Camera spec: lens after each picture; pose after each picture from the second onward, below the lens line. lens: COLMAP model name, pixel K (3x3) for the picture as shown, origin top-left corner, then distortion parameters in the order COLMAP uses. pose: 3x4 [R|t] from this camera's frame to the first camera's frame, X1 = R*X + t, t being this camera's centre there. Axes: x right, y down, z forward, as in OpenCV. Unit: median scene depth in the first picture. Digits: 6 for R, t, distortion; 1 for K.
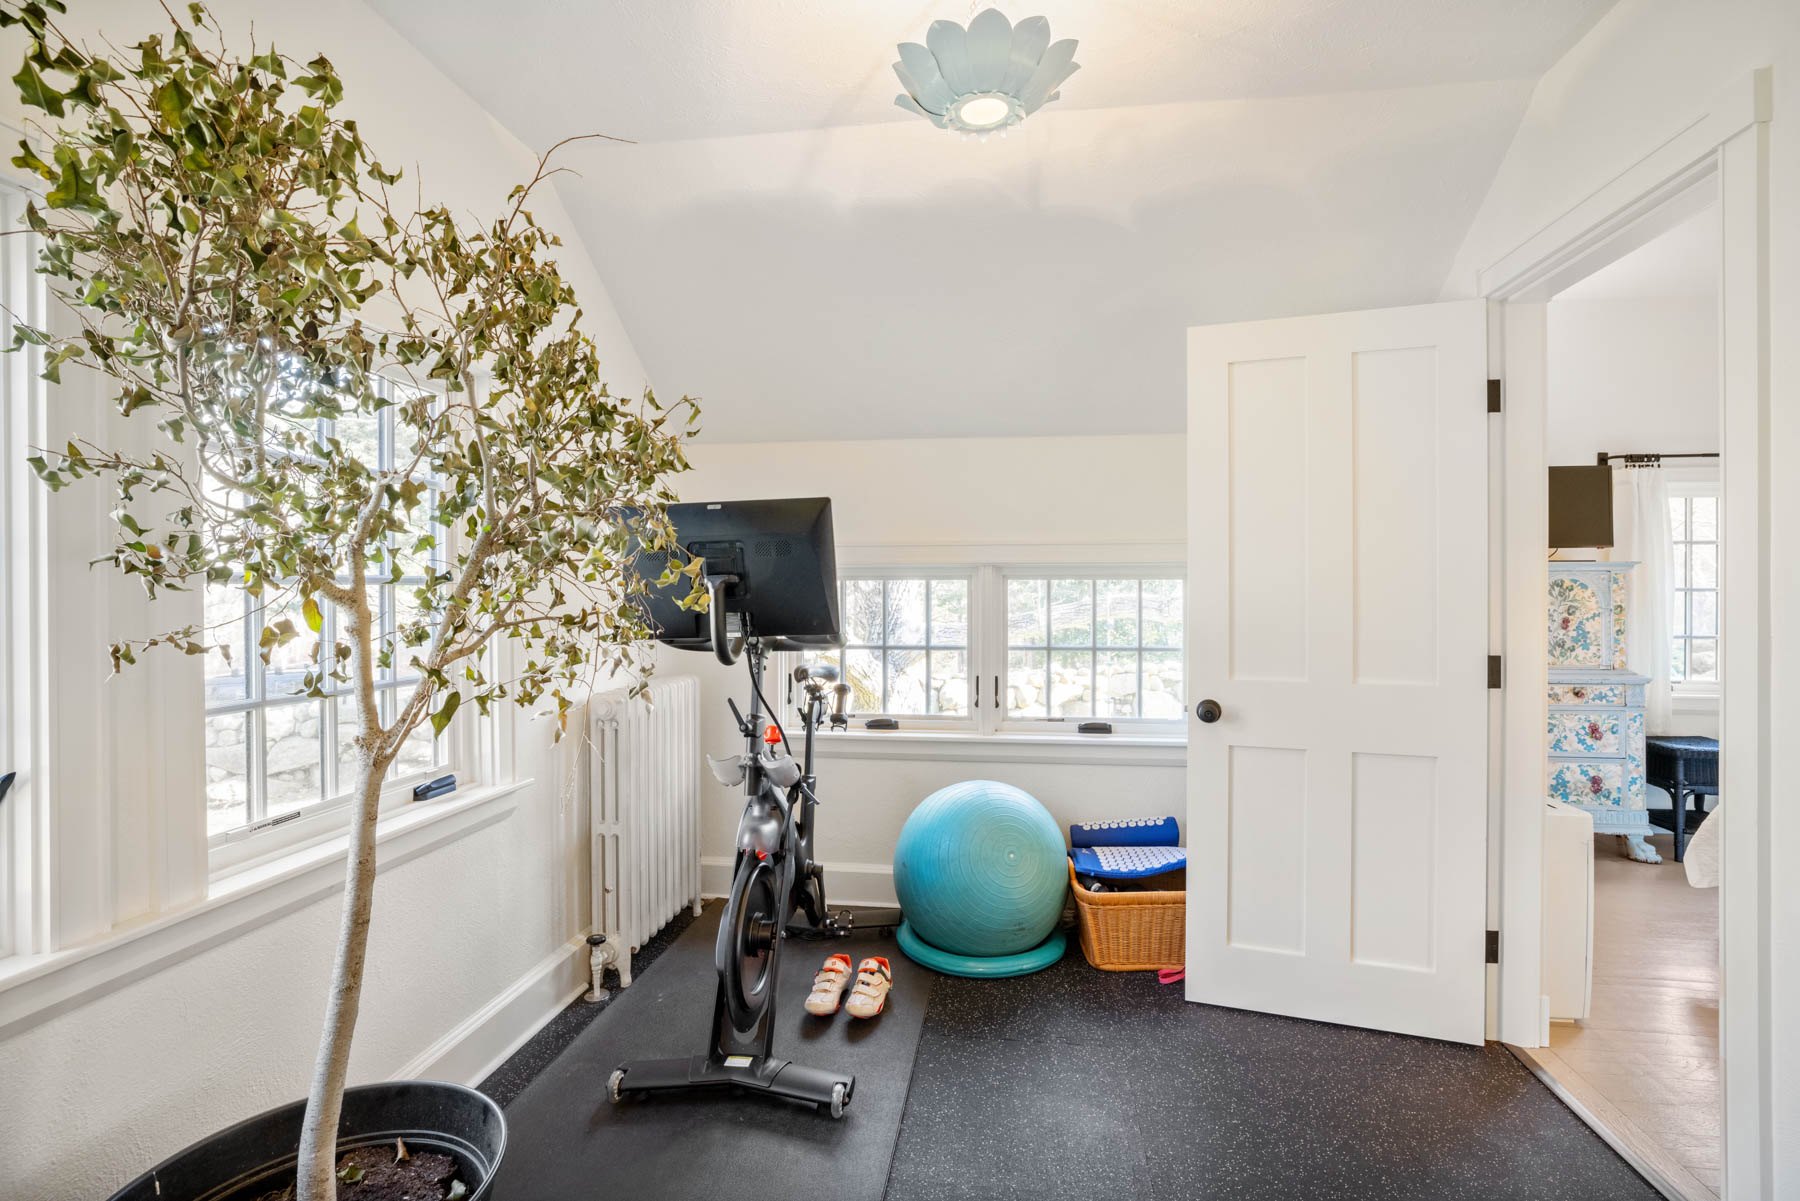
lens RADIAL K [[840.9, 0, 898.9], [0, 840.9, 608.5], [0, 0, 1]] dist [-0.005823, -0.000055]
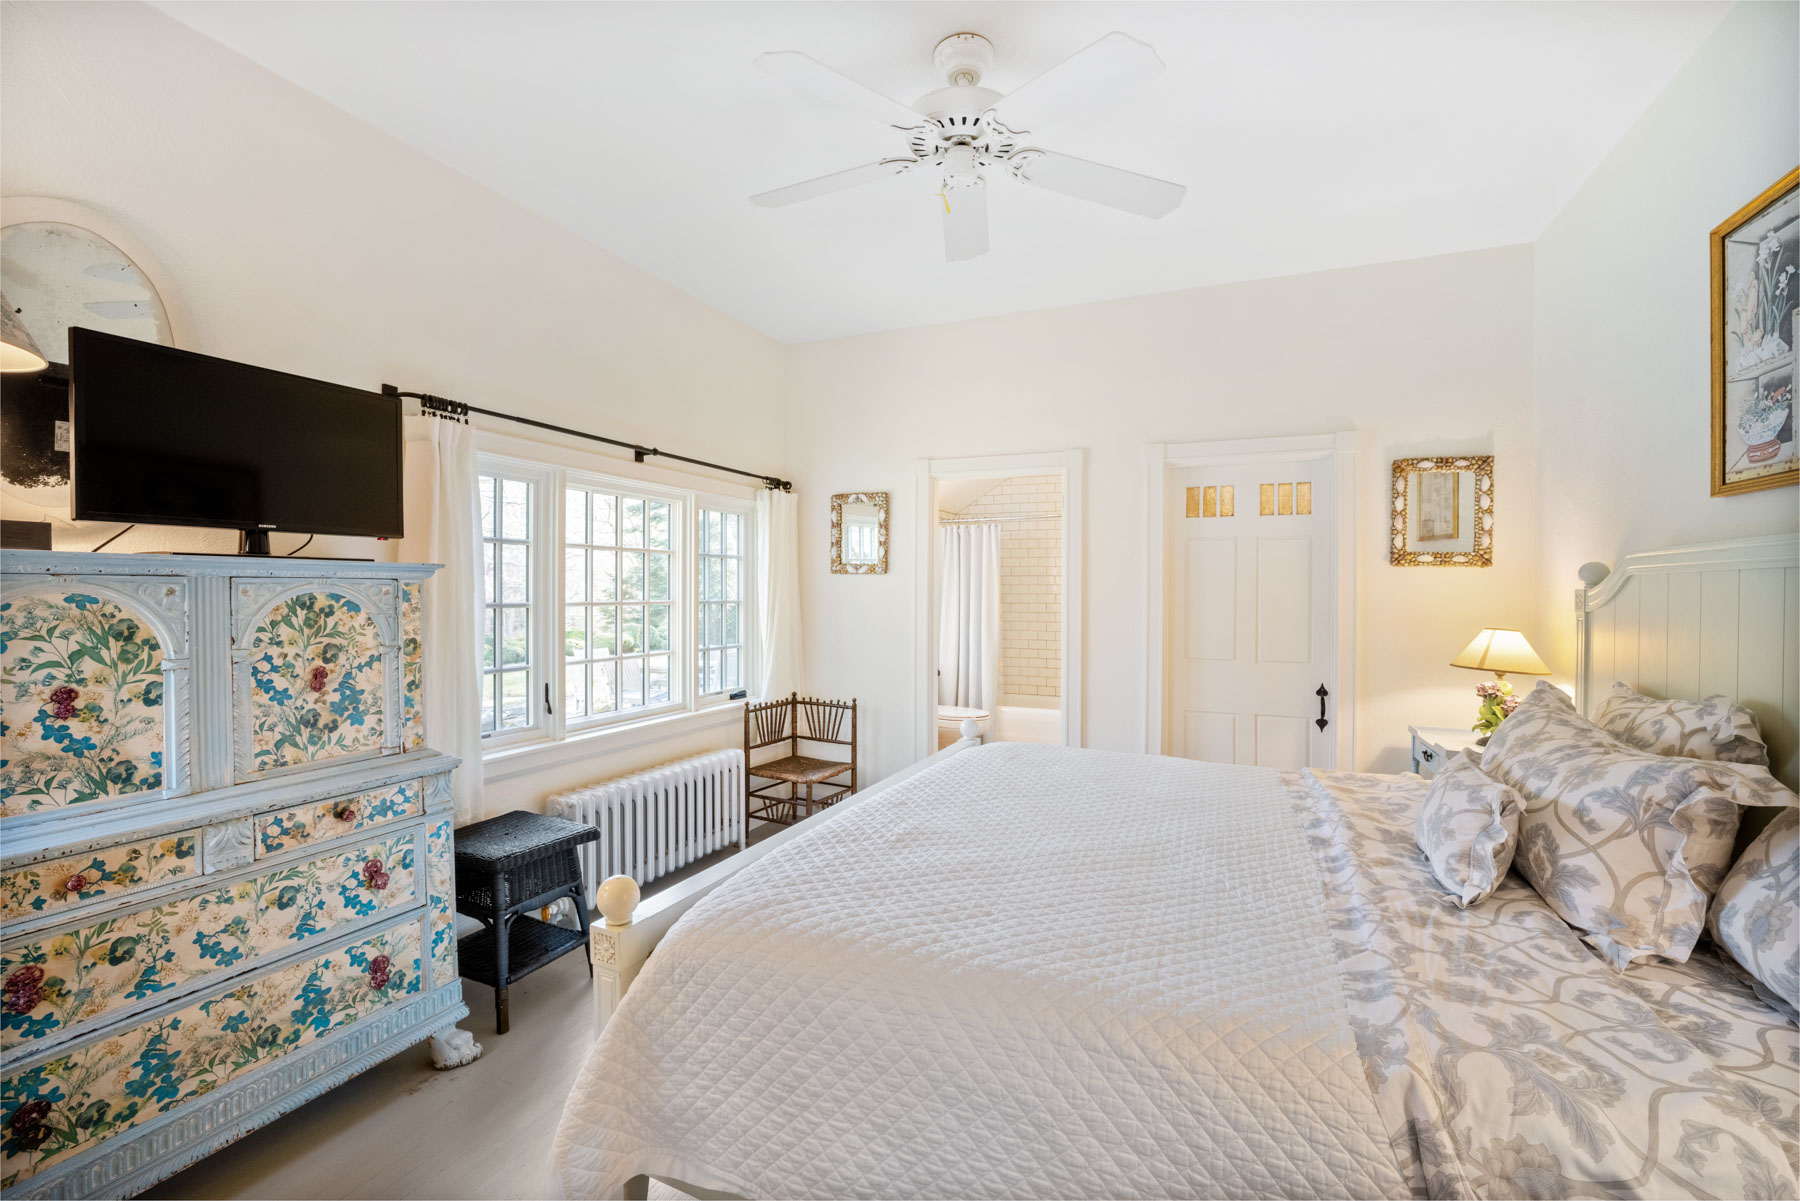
lens RADIAL K [[747.0, 0, 905.5], [0, 747.0, 599.9], [0, 0, 1]] dist [-0.026344, 0.000395]
pose [[0.279160, -0.008274, 0.960209, 0.468322], [0.001324, 0.999965, 0.008232, -0.034846], [-0.960244, -0.001027, 0.279161, 0.533067]]
